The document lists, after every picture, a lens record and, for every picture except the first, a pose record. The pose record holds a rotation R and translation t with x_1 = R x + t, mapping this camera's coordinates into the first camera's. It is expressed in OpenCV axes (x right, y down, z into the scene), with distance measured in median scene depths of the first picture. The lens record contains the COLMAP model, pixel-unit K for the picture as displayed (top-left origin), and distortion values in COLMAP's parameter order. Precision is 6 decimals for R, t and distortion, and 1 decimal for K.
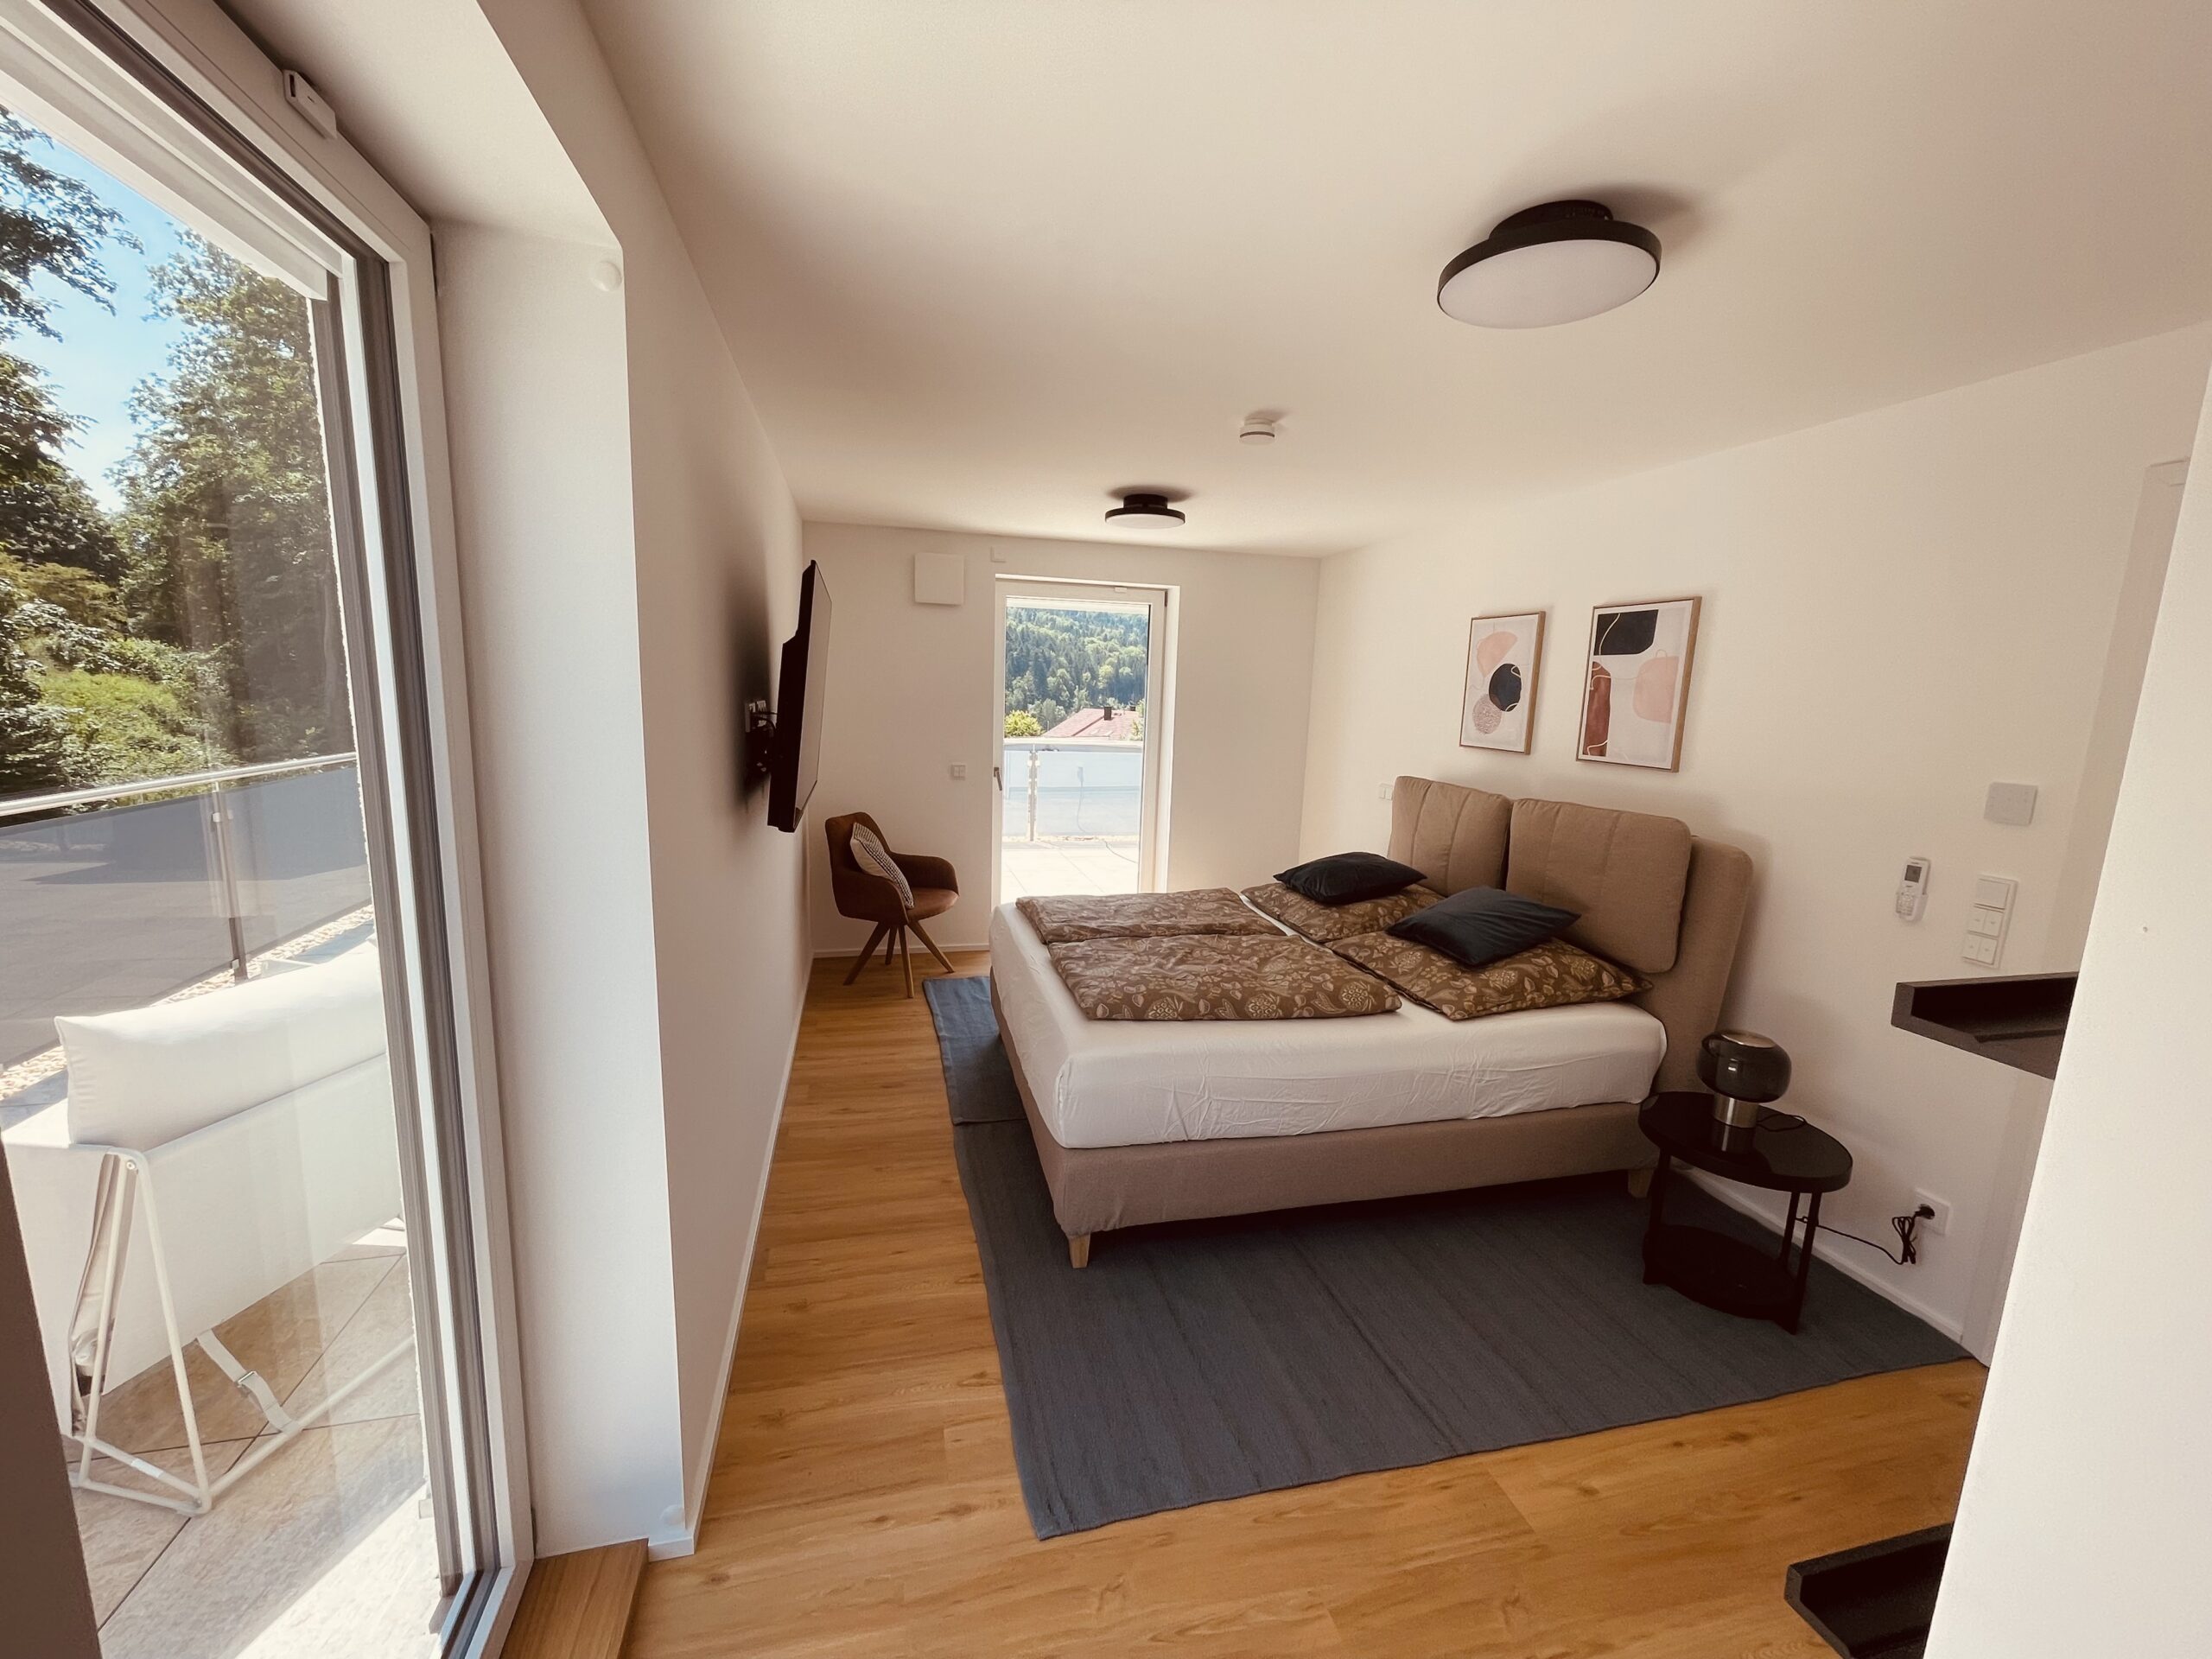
lens RADIAL K [[888.2, 0, 1087.7], [0, 888.2, 830.1], [0, 0, 1]] dist [-0.000504, -0.000406]
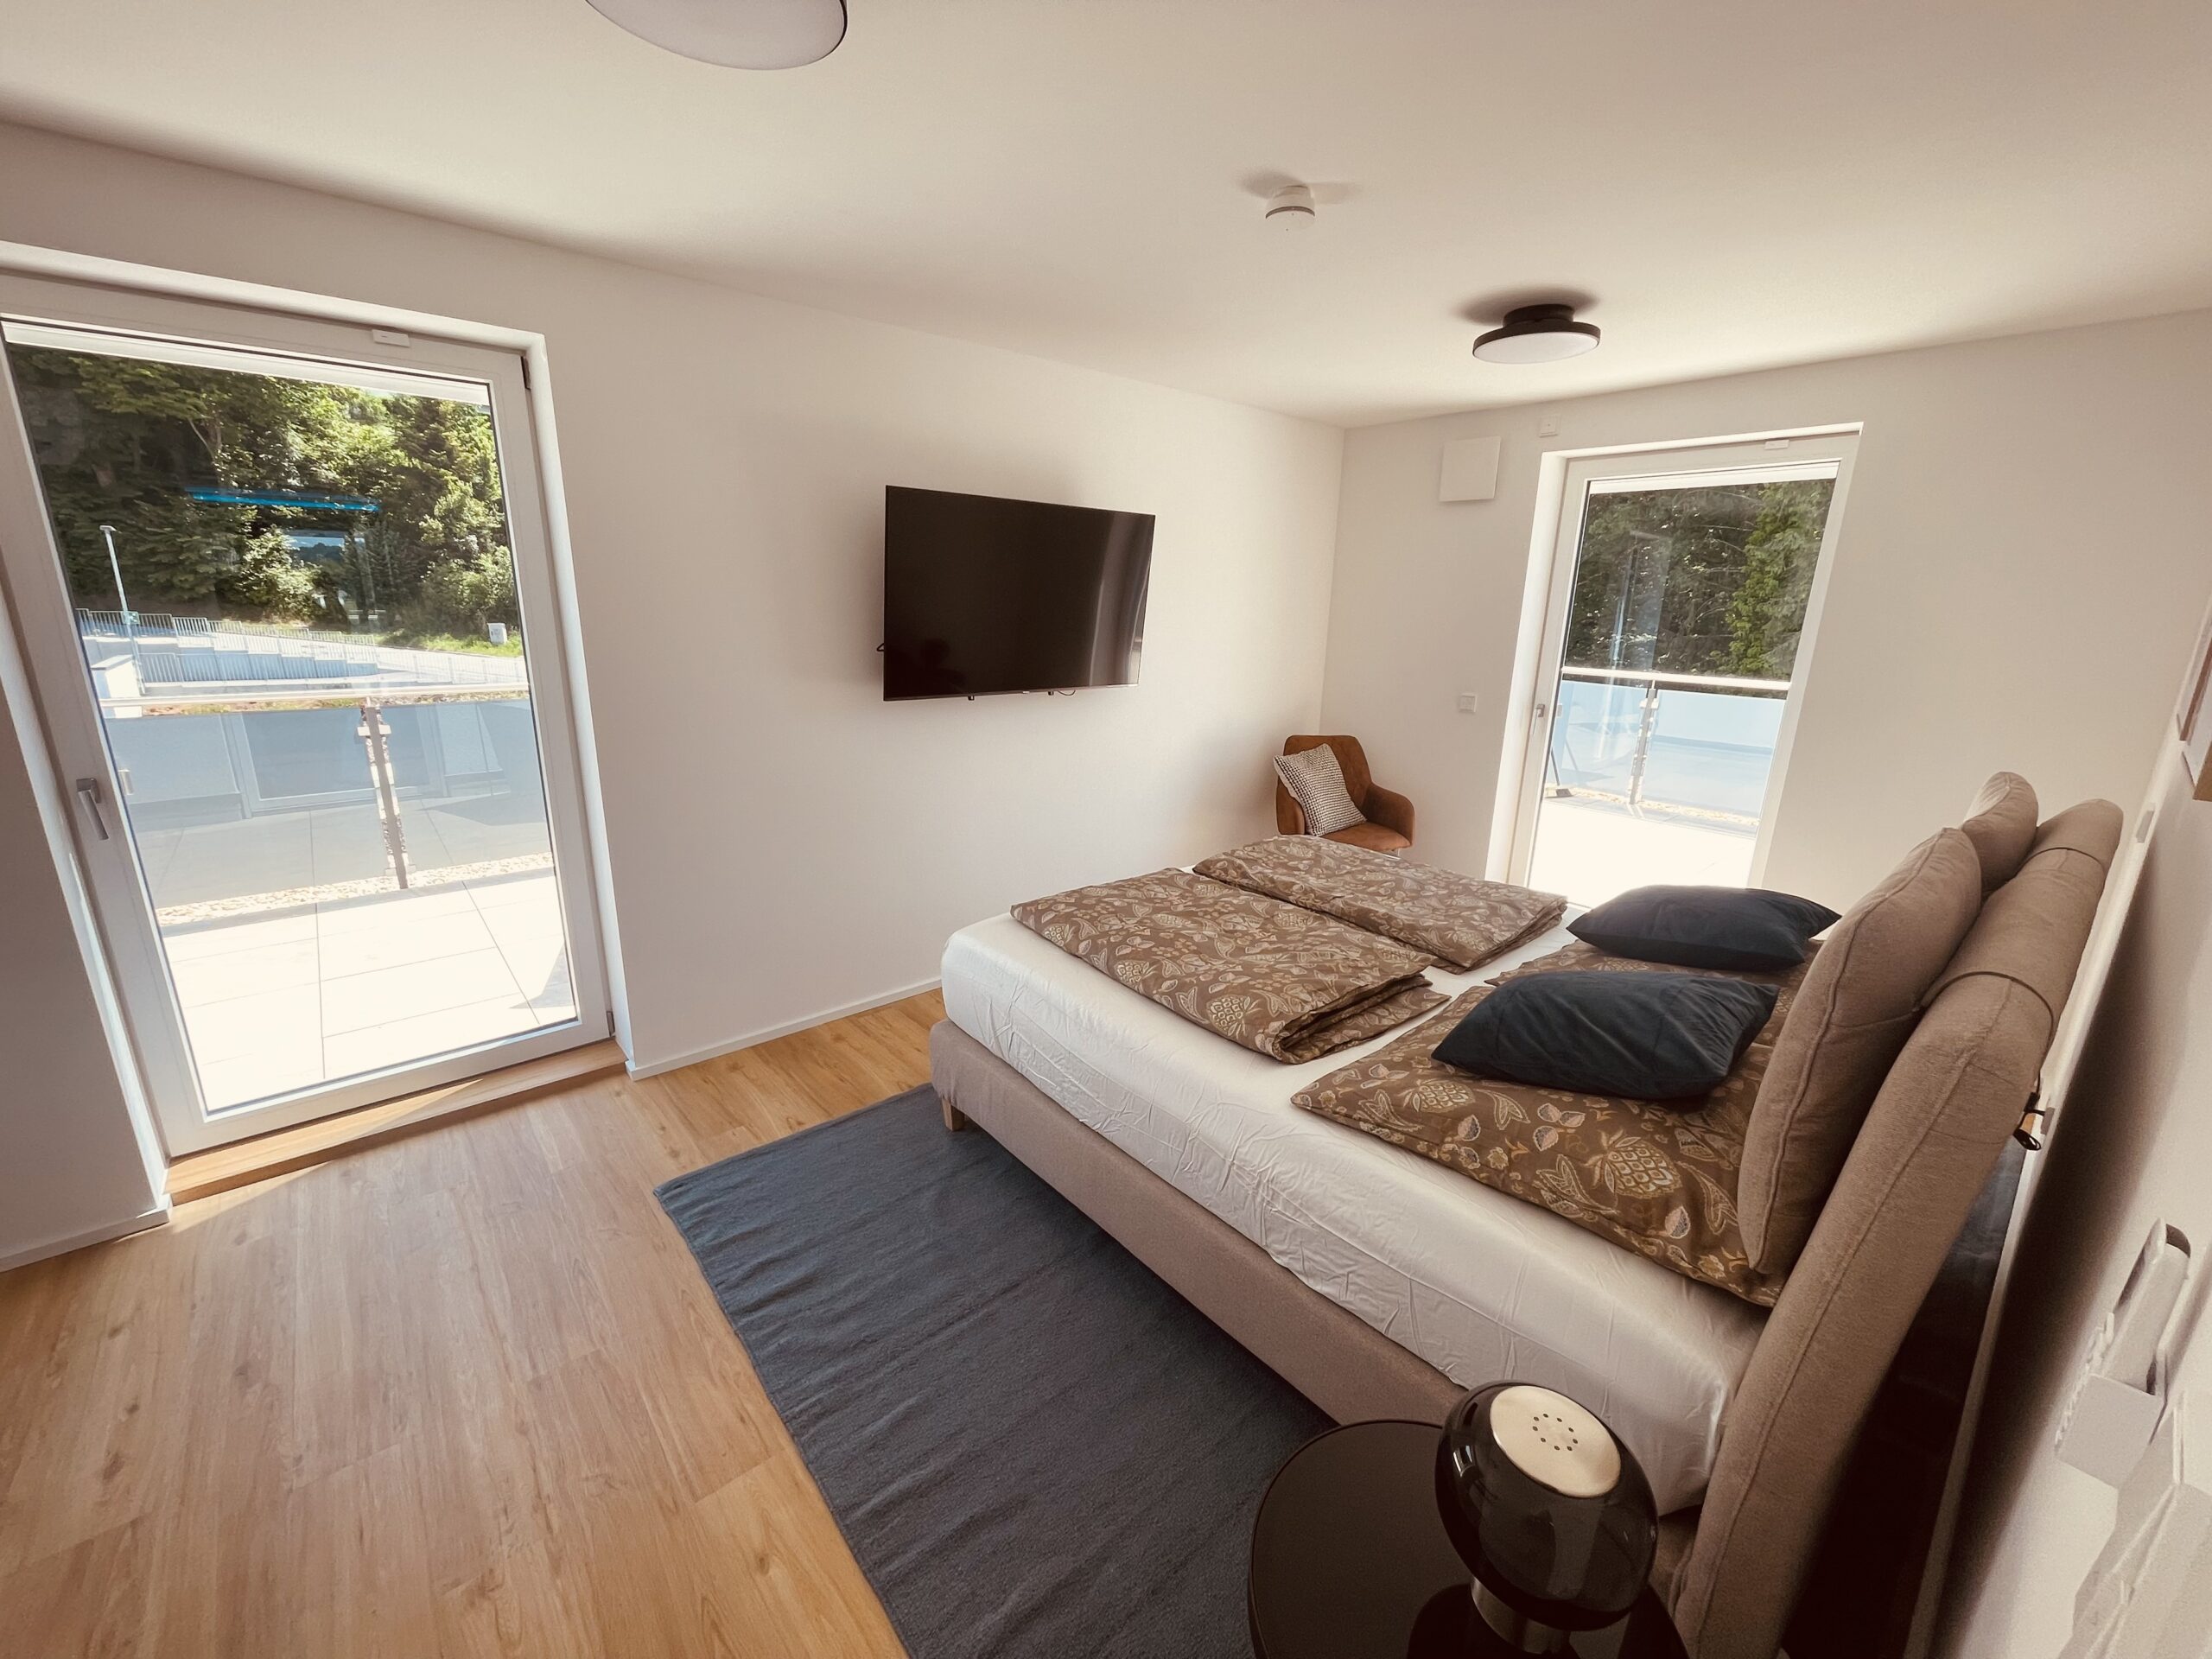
lens RADIAL K [[888.2, 0, 1087.7], [0, 888.2, 830.1], [0, 0, 1]] dist [-0.000504, -0.000406]
pose [[0.450718, 0.203707, -0.869113, 0.731521], [-0.146409, 0.977299, 0.153137, -0.041672], [0.880578, 0.058225, 0.470311, 0.487954]]
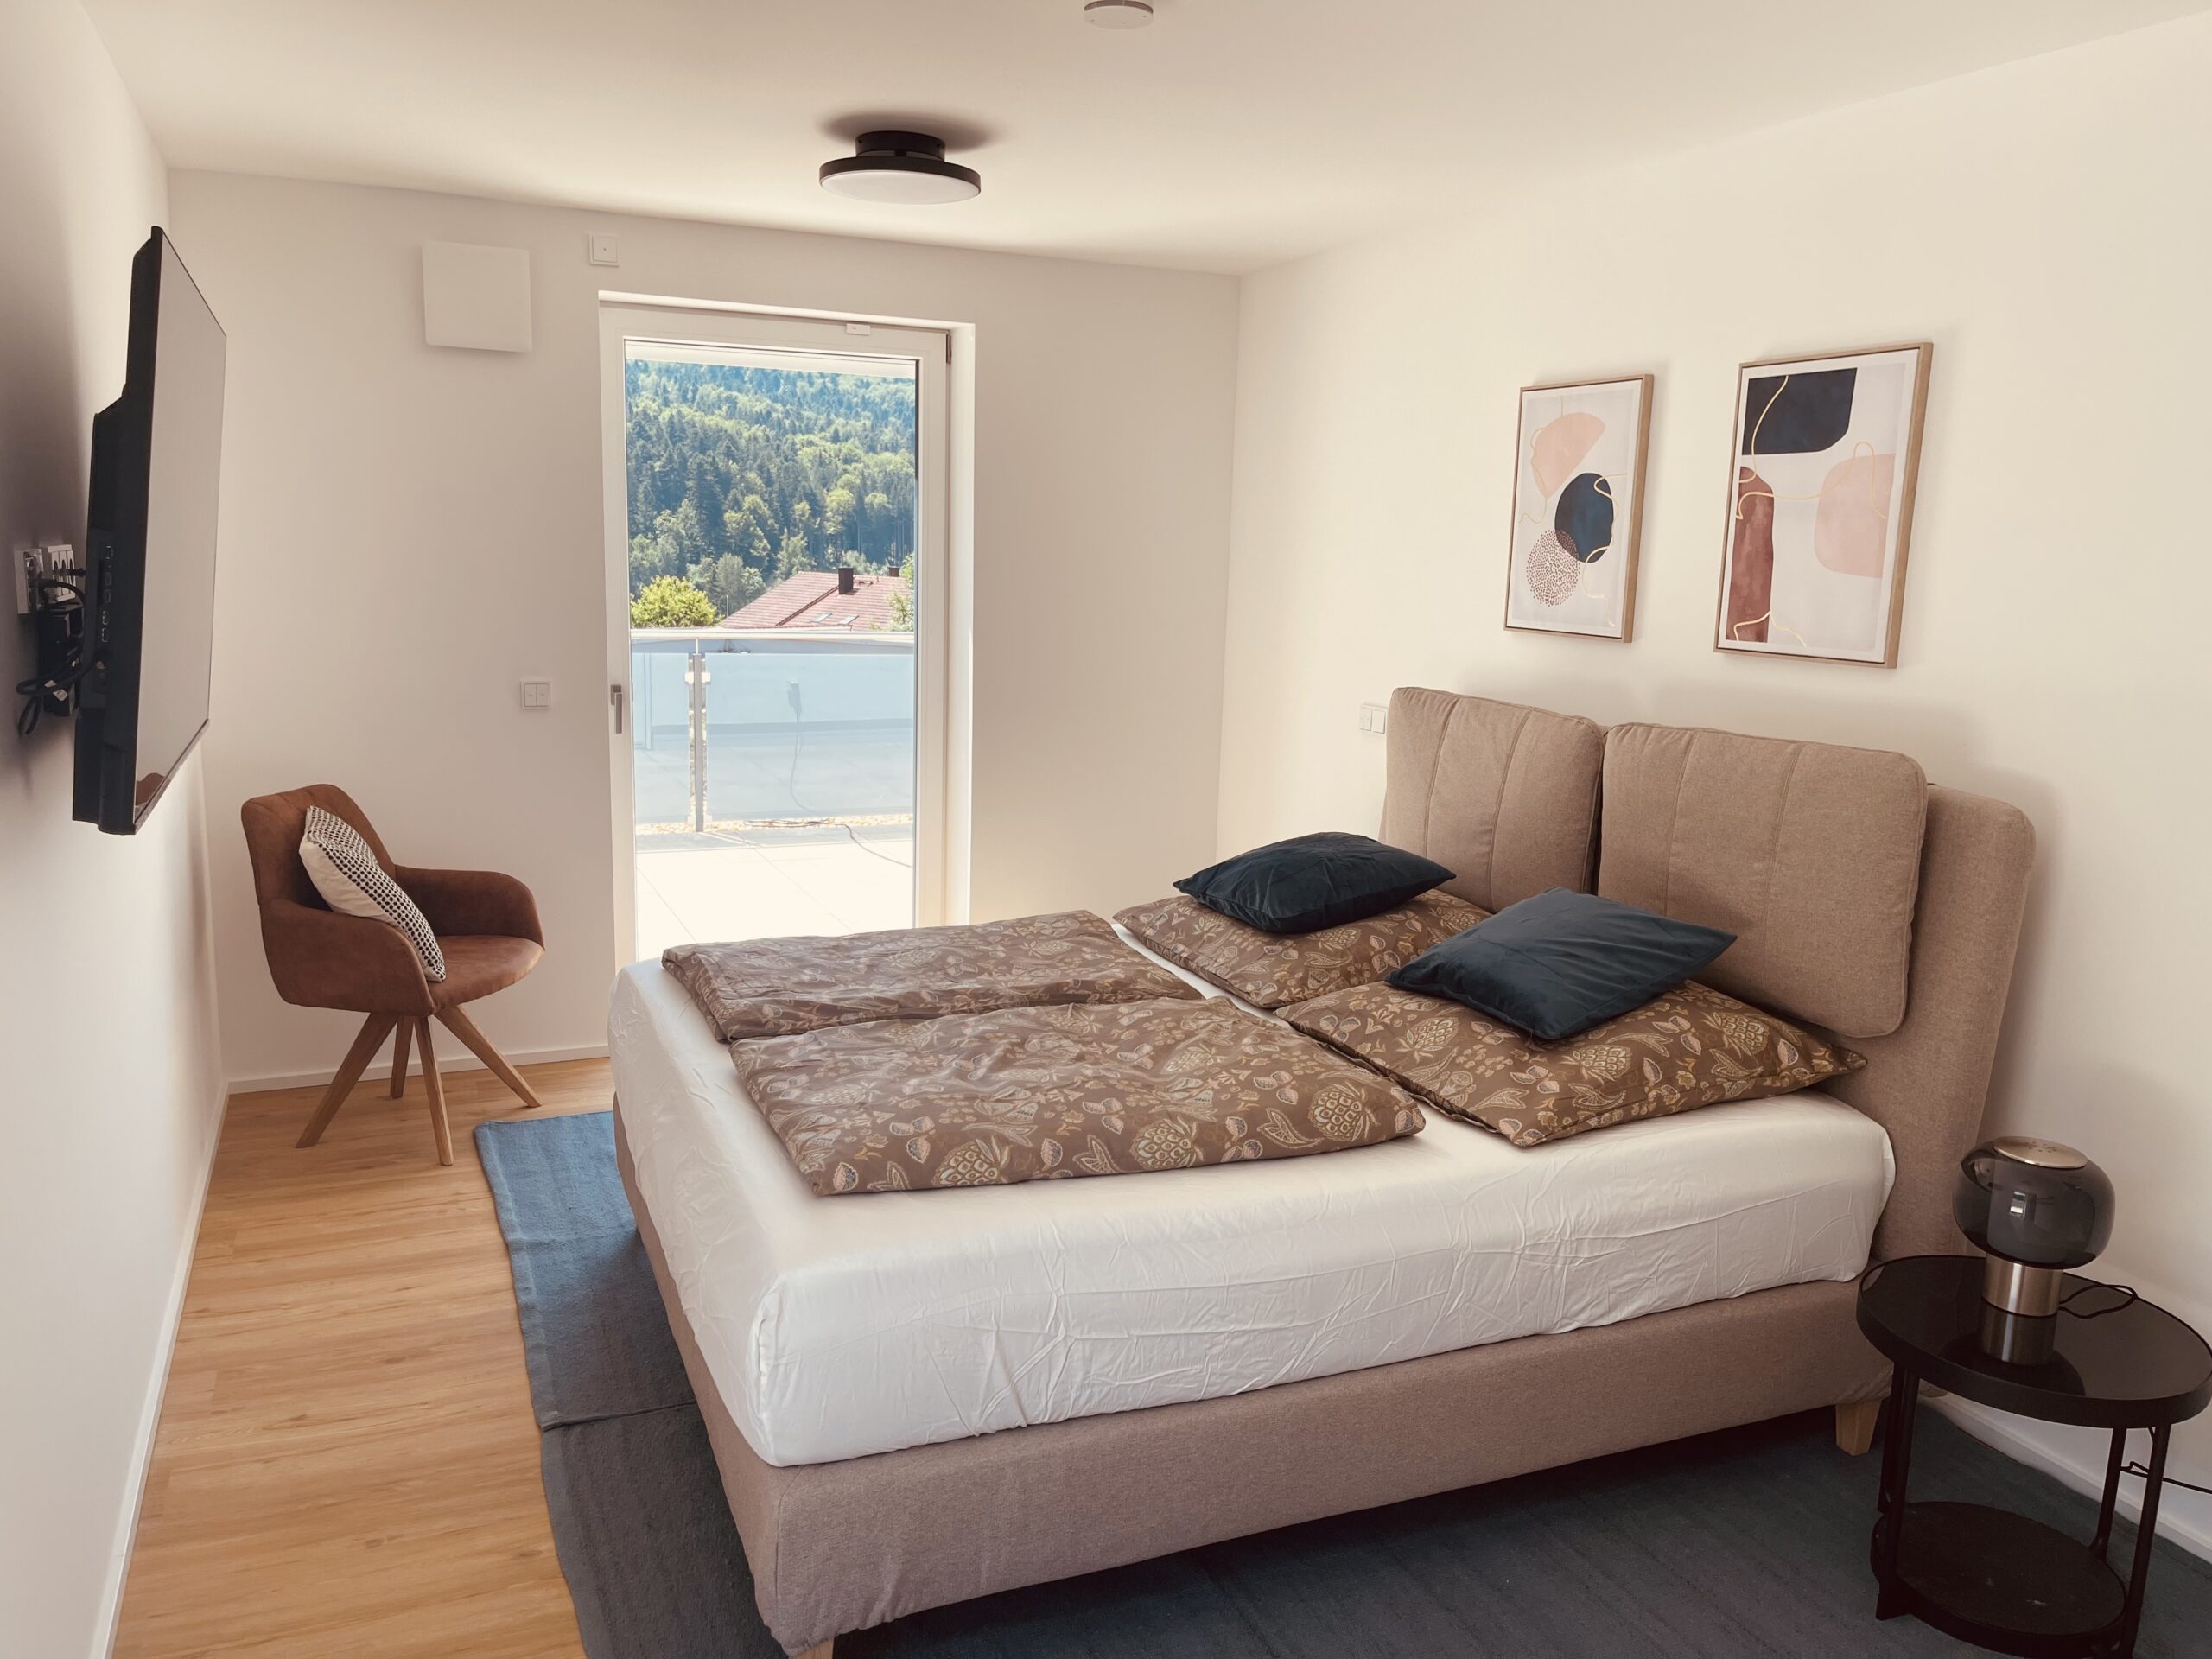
lens RADIAL K [[1657.1, 0, 1108.1], [0, 1657.1, 817.4], [0, 0, 1]] dist [0.085587, -0.086543]
pose [[0.984384, -0.032931, 0.172927, 0.005511], [0.031145, 0.999430, 0.013029, -0.001521], [-0.173257, -0.007440, 0.984849, 0.060392]]
